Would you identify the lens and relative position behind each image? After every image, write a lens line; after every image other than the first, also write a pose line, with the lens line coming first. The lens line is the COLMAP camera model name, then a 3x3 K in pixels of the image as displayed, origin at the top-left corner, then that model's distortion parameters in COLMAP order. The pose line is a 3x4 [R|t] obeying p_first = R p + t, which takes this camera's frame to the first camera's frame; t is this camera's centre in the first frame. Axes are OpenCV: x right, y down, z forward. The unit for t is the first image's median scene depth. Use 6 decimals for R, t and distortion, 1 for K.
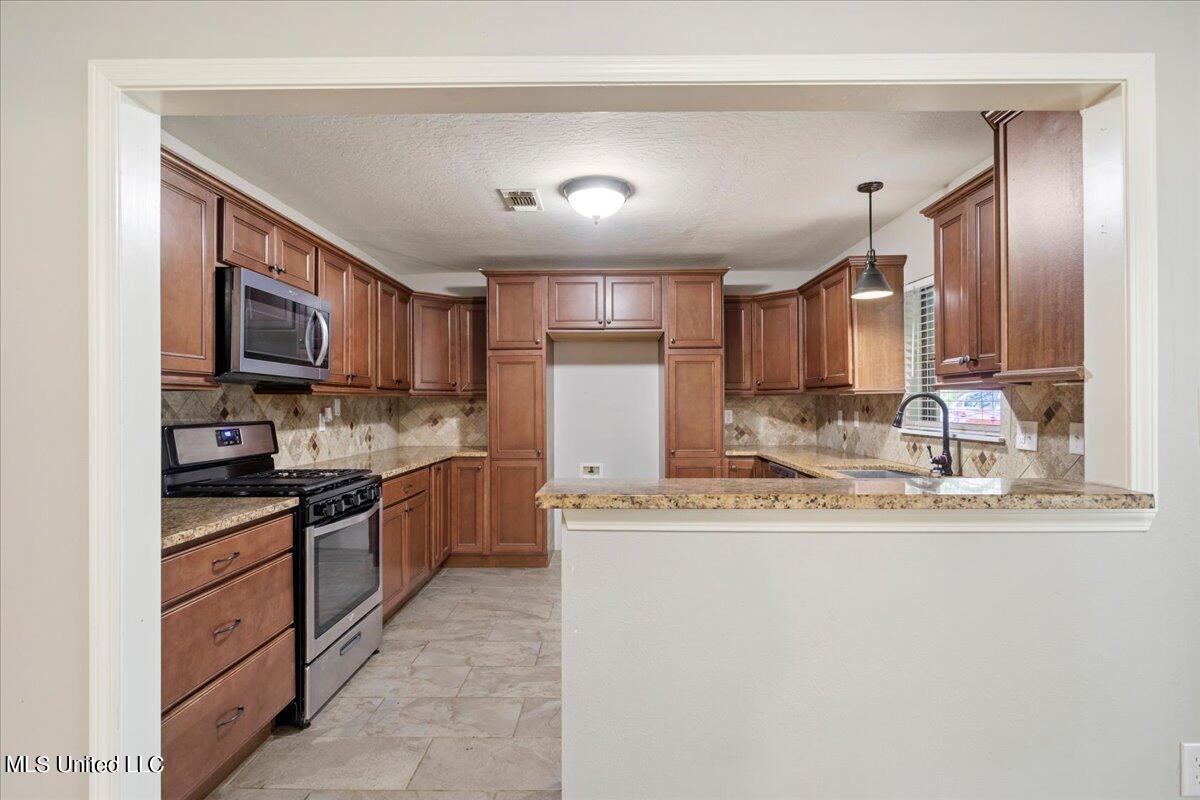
lens RADIAL K [[568.6, 0, 603.1], [0, 568.6, 400.6], [0, 0, 1]] dist [-0.001992, 0.000607]
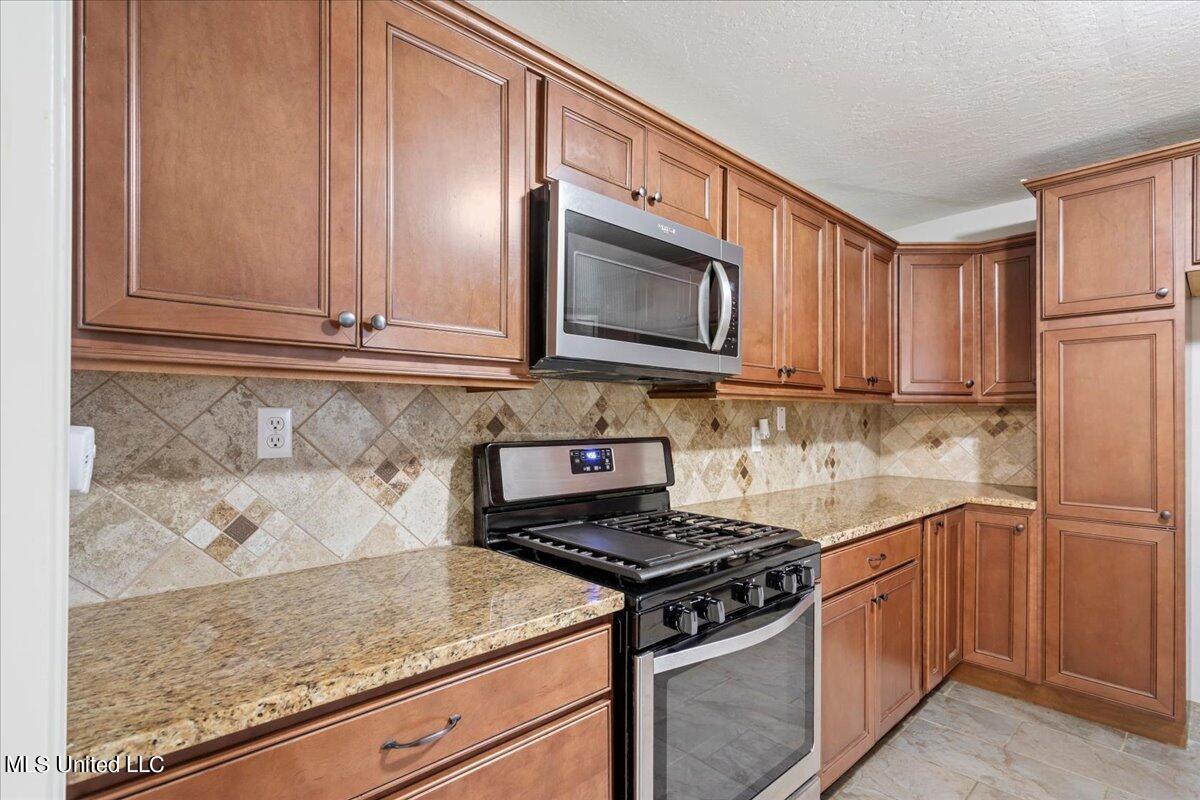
lens RADIAL K [[568.6, 0, 605.1], [0, 568.6, 408.9], [0, 0, 1]] dist [-0.001992, 0.000607]
pose [[0.678610, 0.002909, -0.734493, -0.107235], [-0.006263, 0.999979, -0.001825, 0.002655], [0.734472, 0.005838, 0.678614, 0.401825]]
